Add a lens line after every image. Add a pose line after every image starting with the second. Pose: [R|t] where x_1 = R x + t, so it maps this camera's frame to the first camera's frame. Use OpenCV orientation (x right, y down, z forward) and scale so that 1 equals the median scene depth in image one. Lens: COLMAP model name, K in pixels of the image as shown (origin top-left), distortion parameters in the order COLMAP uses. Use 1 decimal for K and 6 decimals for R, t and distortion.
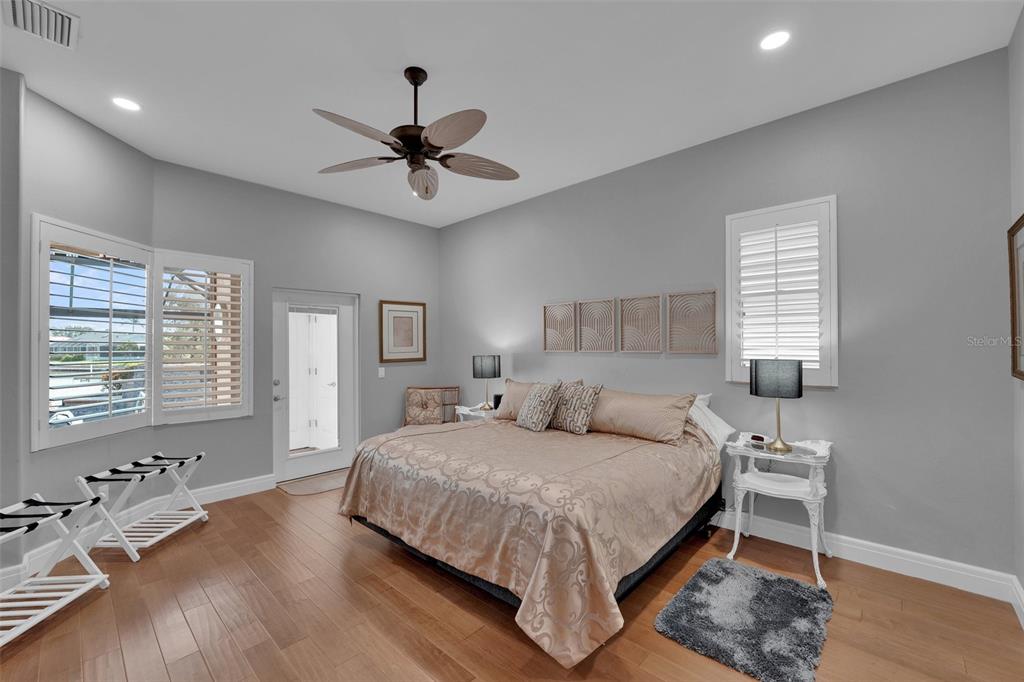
lens RADIAL K [[428.9, 0, 514.7], [0, 428.9, 343.3], [0, 0, 1]] dist [-0.003099, -0.000337]
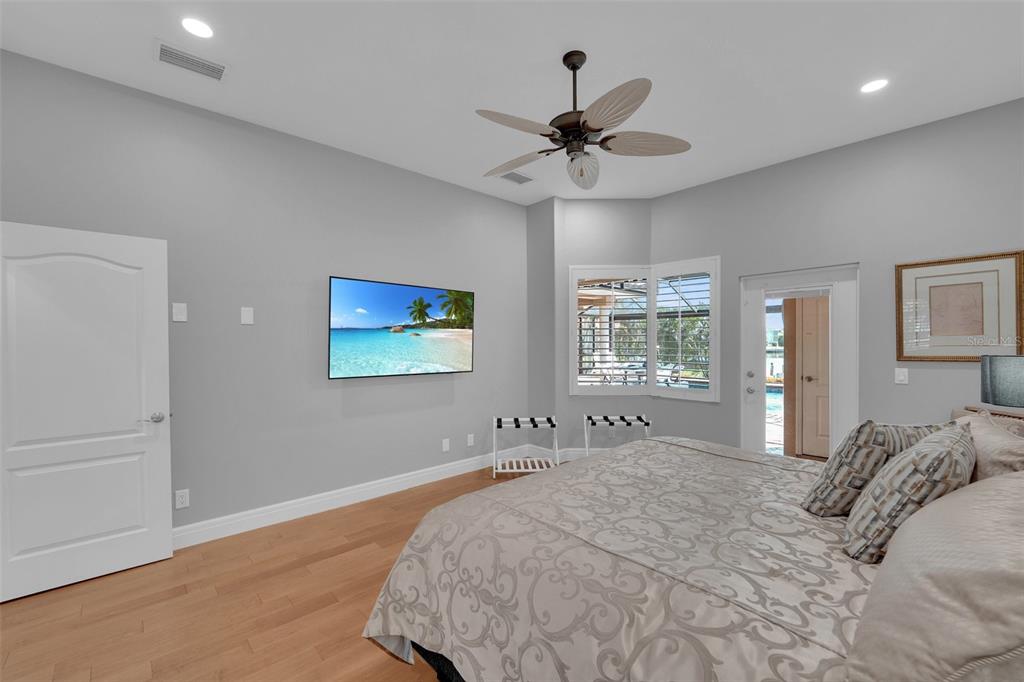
lens RADIAL K [[428.9, 0, 514.7], [0, 428.9, 343.3], [0, 0, 1]] dist [-0.003099, -0.000337]
pose [[-0.080488, 0.012584, -0.996676, 0.447716], [0.016197, 0.999805, 0.011315, 0.002486], [0.996624, -0.015232, -0.080676, 0.550714]]
